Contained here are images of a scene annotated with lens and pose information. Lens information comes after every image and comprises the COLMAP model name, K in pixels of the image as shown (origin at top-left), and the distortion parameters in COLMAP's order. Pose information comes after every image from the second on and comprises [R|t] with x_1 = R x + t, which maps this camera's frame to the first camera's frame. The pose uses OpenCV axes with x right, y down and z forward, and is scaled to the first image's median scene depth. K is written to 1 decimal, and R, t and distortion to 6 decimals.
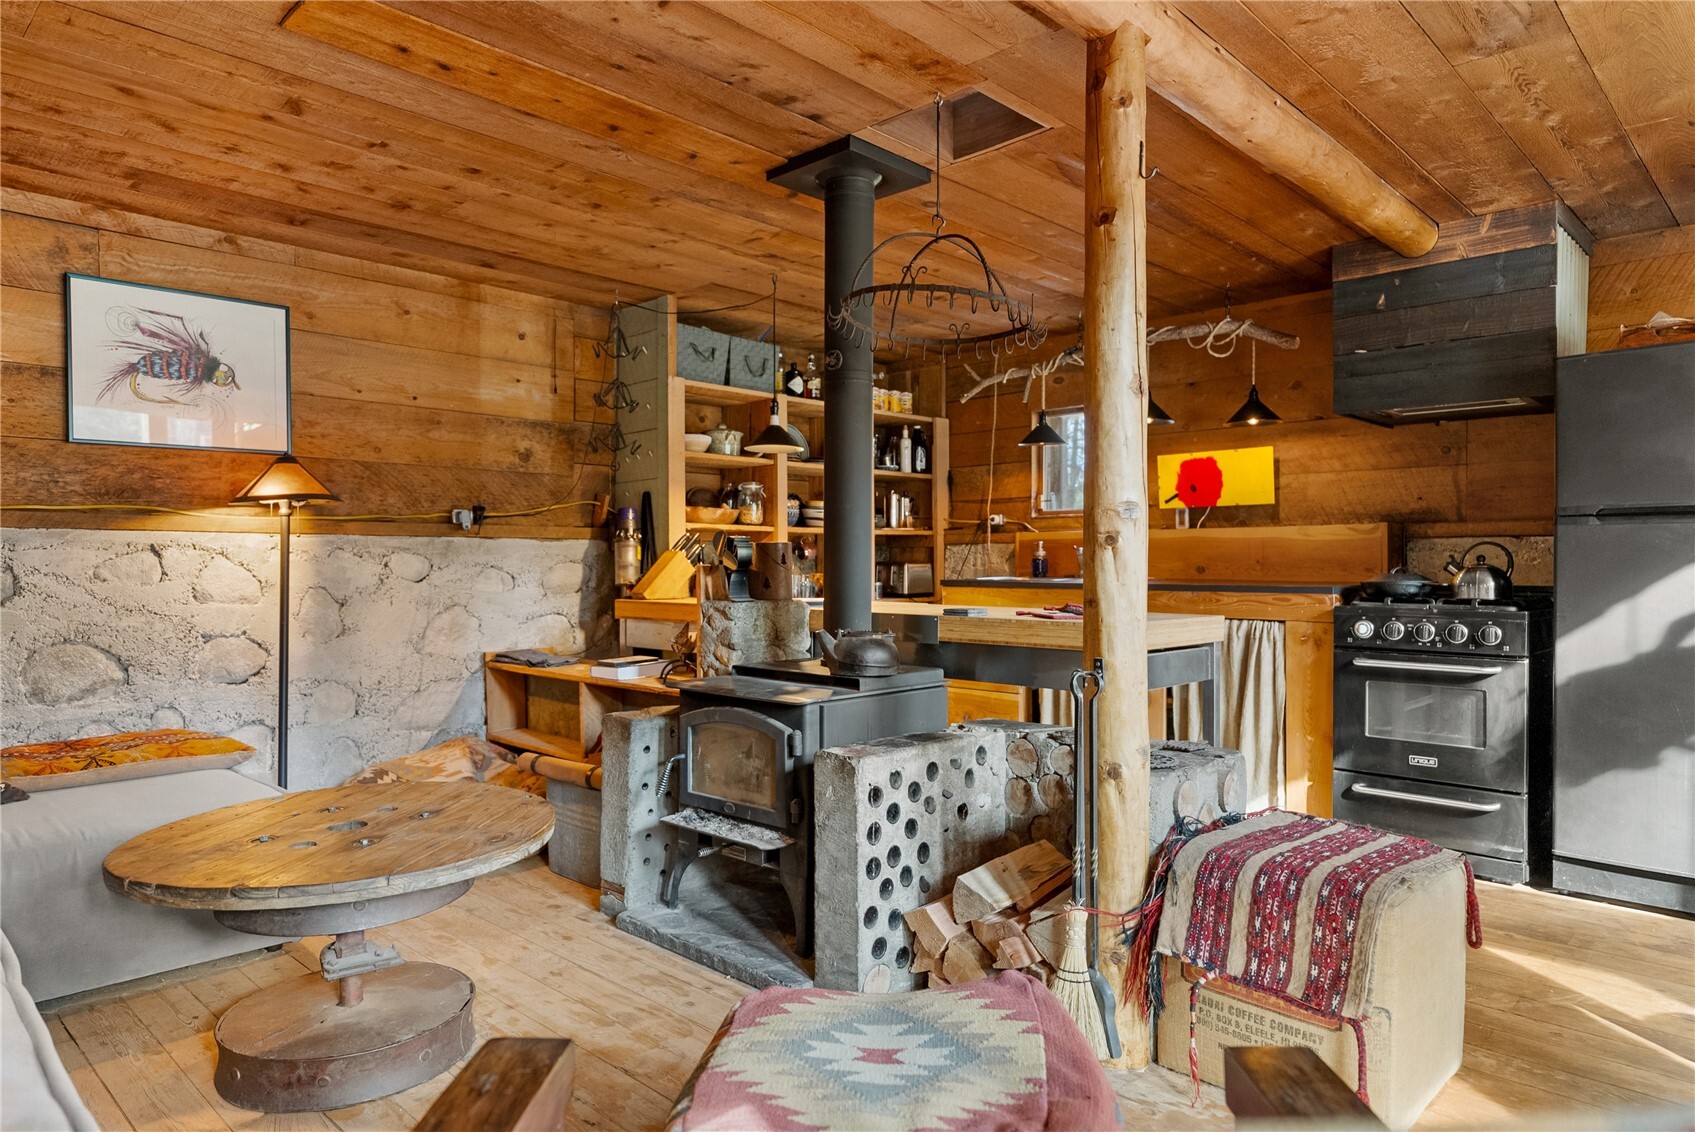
lens RADIAL K [[1038.1, 0, 842.5], [0, 1038.1, 568.5], [0, 0, 1]] dist [0.002654, -0.000928]
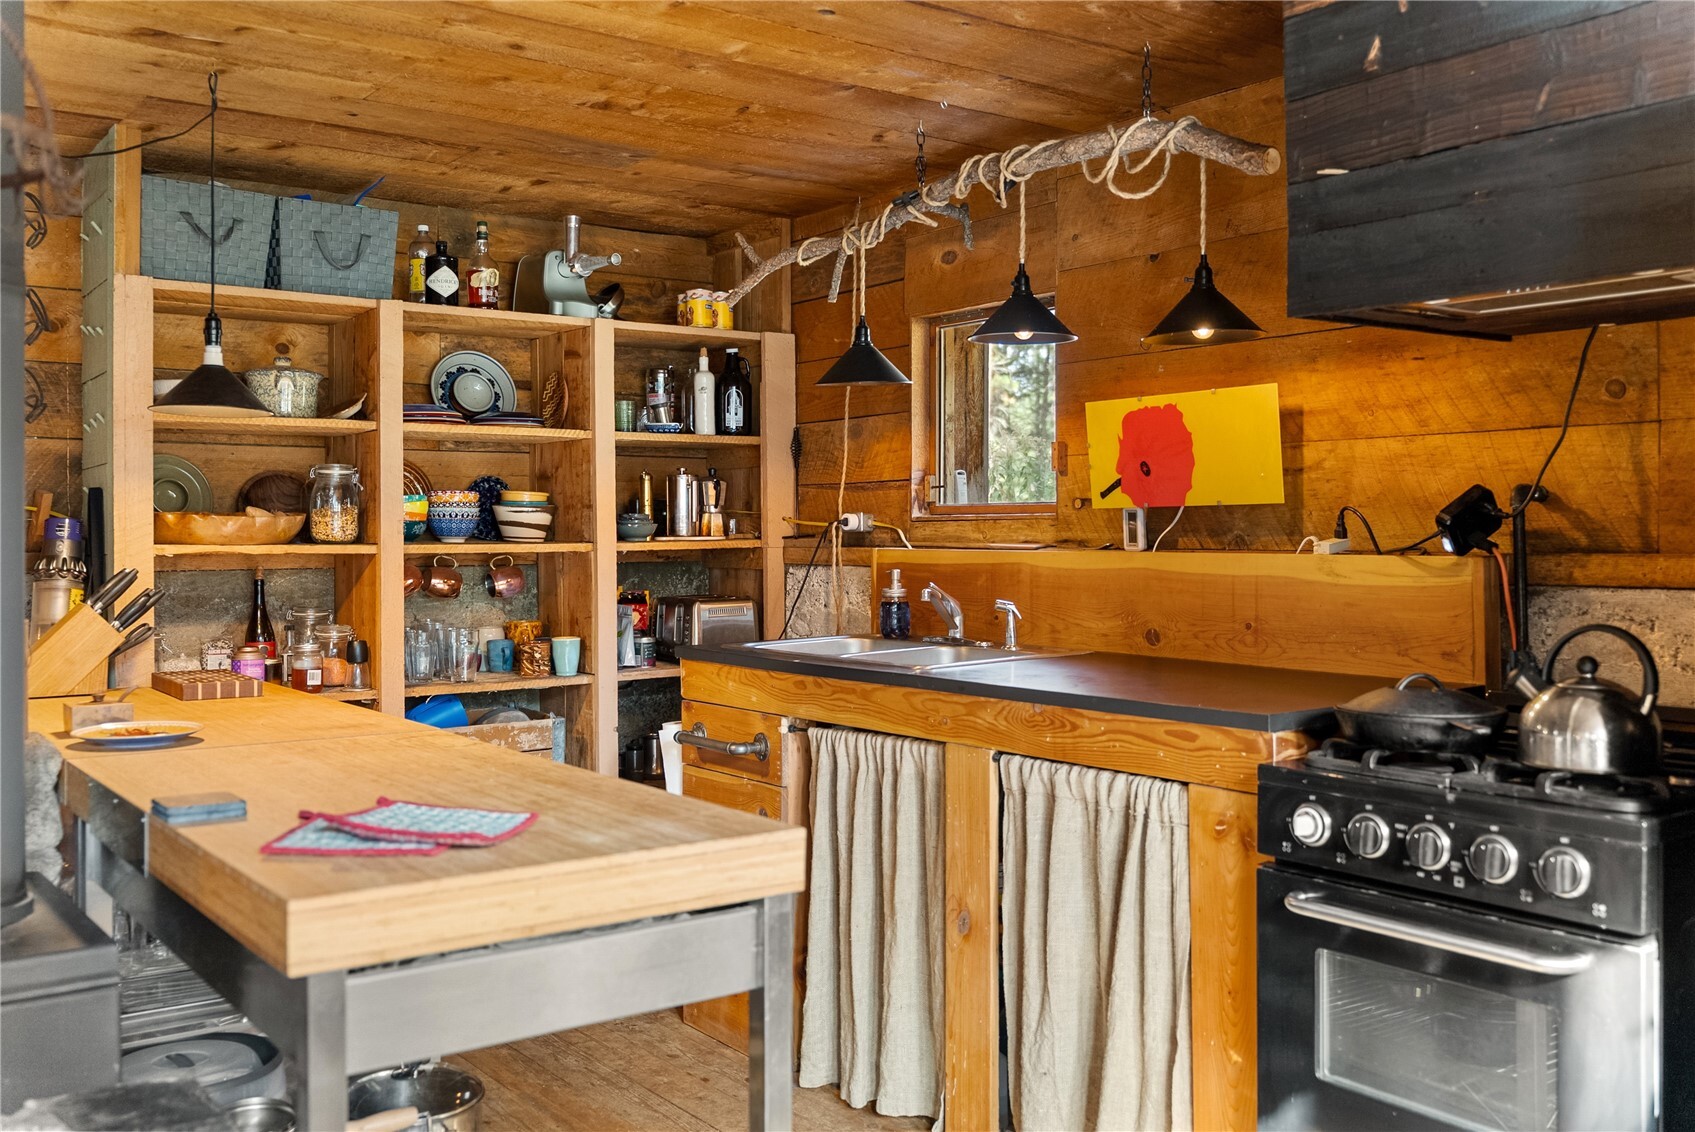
lens RADIAL K [[1508.7, 0, 855.7], [0, 1508.7, 518.3], [0, 0, 1]] dist [-0.006453, -0.003545]
pose [[0.987257, -0.004338, -0.159077, 0.375446], [0.002070, 0.999894, -0.014420, -0.052179], [0.159122, 0.013907, 0.987161, 0.326990]]
